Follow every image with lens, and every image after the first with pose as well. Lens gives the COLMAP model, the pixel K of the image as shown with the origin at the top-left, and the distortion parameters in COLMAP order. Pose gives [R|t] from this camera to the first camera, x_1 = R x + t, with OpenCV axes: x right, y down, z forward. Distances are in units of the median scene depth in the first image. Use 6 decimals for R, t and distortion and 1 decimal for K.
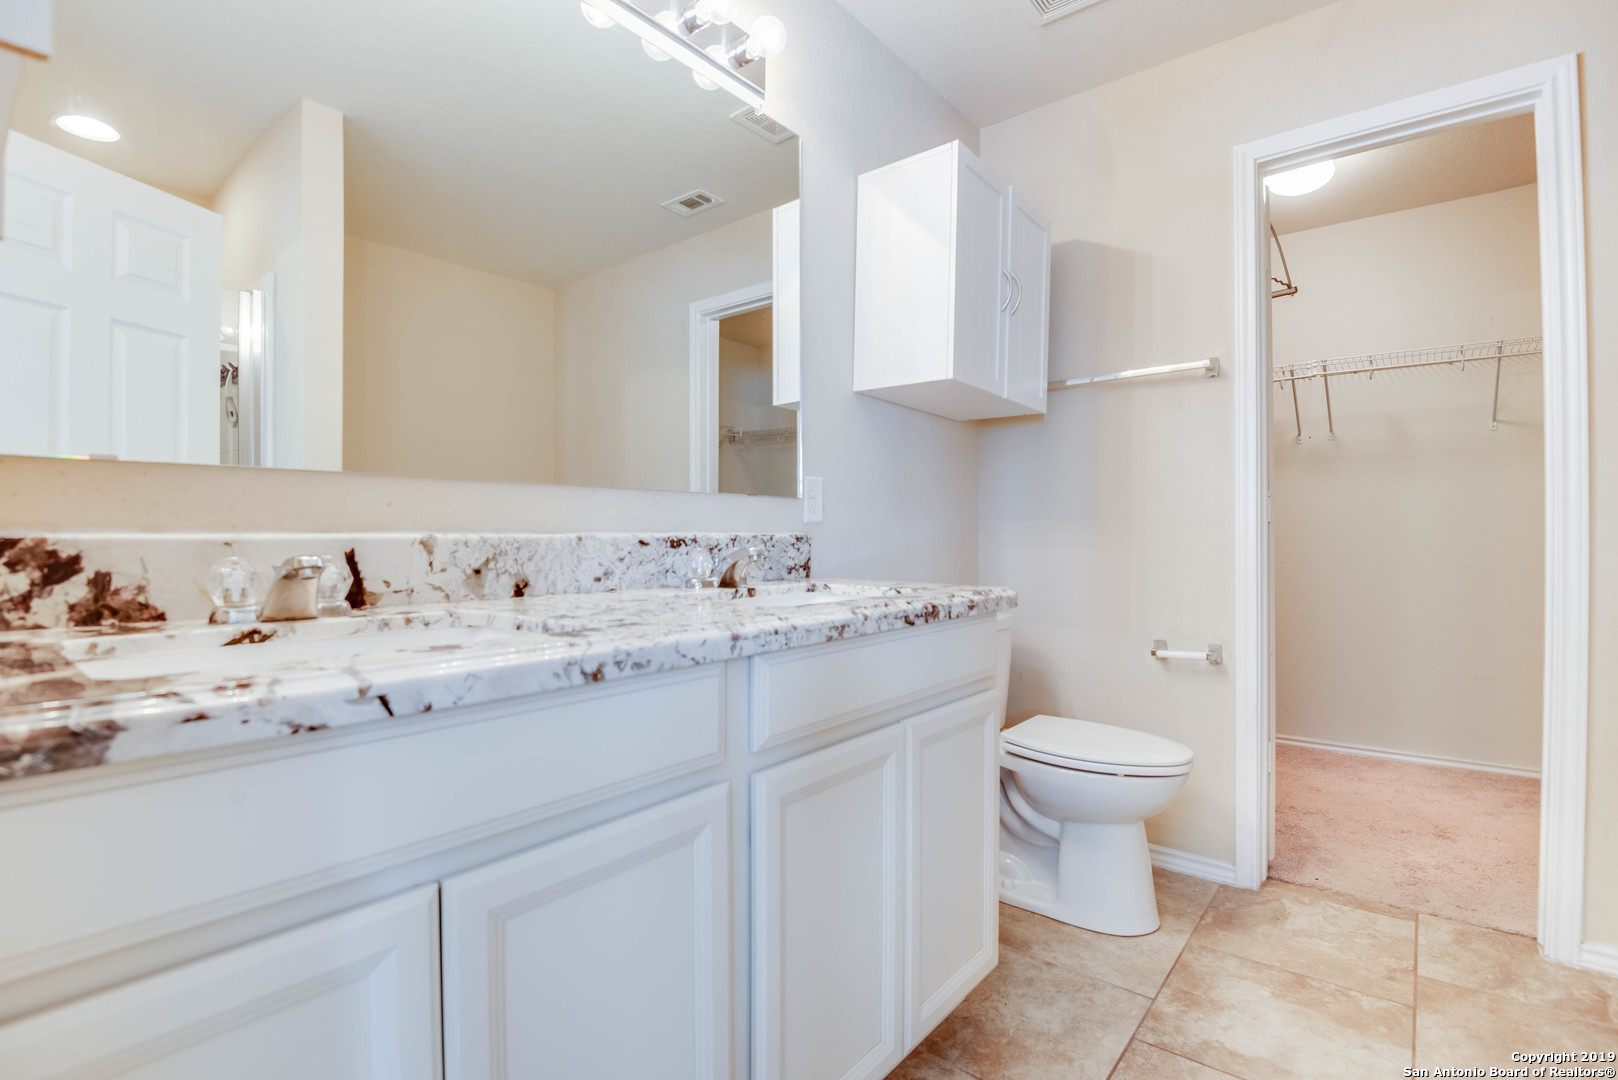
lens RADIAL K [[785.3, 0, 809.0], [0, 785.3, 540.0], [0, 0, 1]] dist [-0.037860, 0.001015]
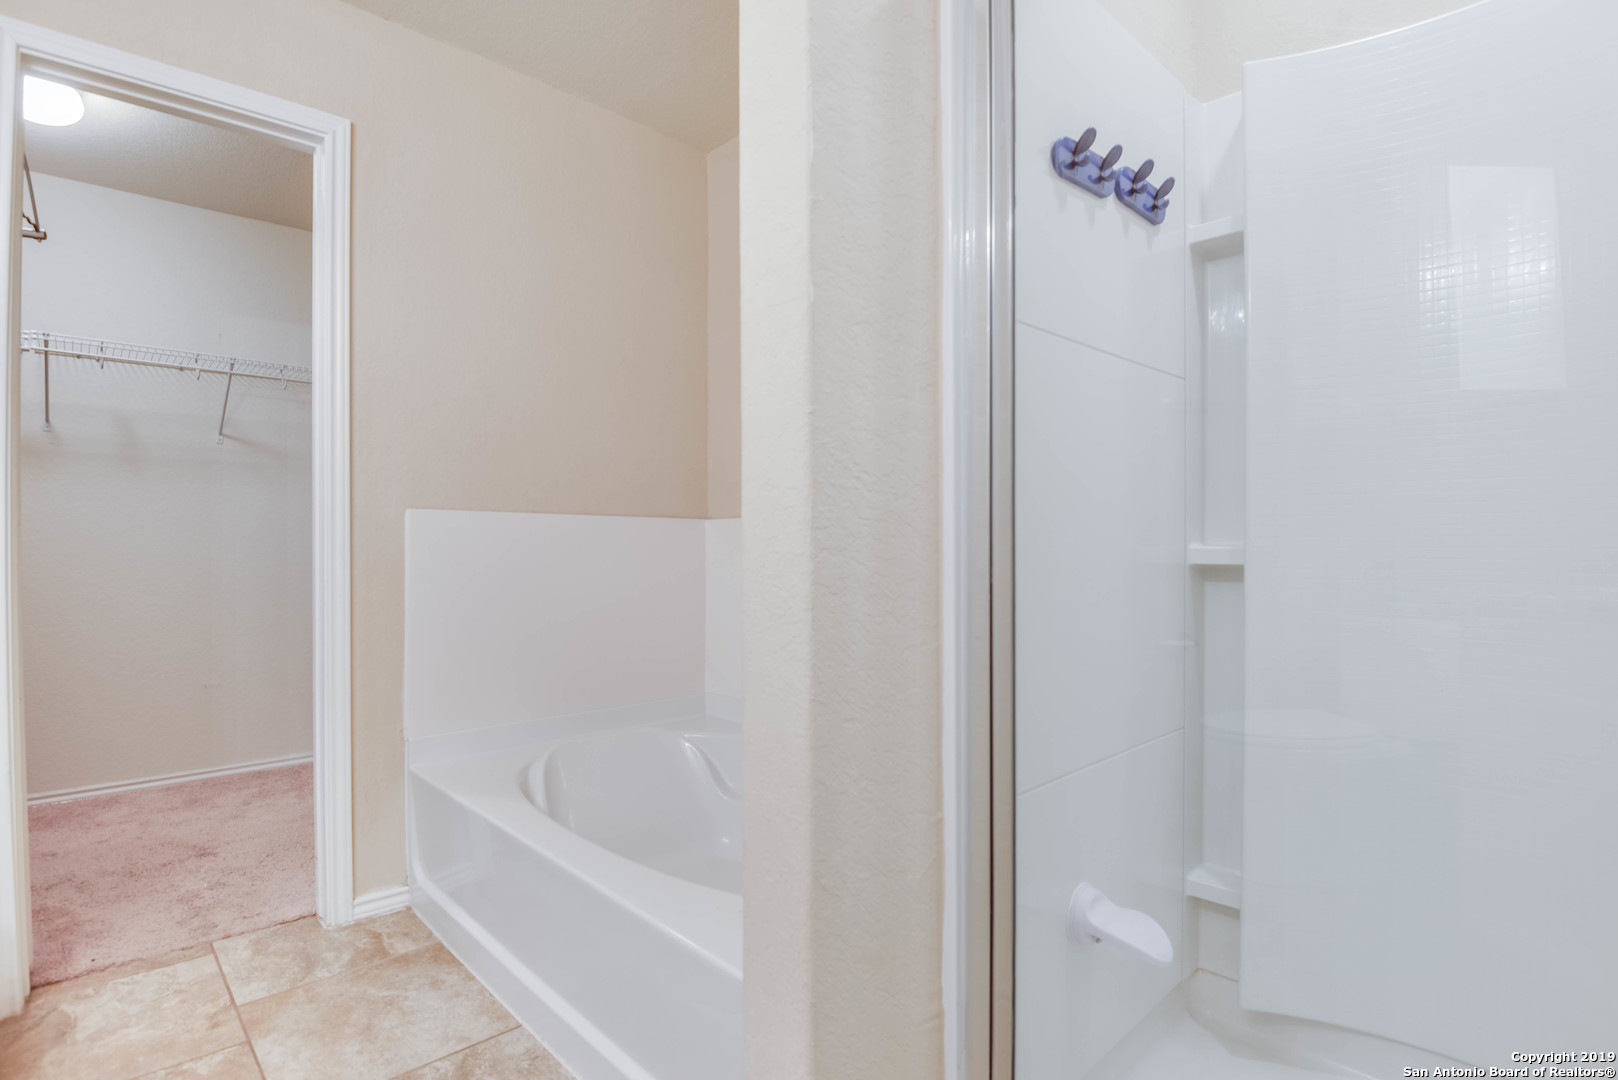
lens RADIAL K [[785.3, 0, 809.0], [0, 785.3, 540.0], [0, 0, 1]] dist [-0.037860, 0.001015]
pose [[0.141625, 0.007050, 0.989895, -0.031023], [0.009946, 0.999914, -0.008544, 0.006834], [-0.989870, 0.011055, 0.141542, 0.133343]]
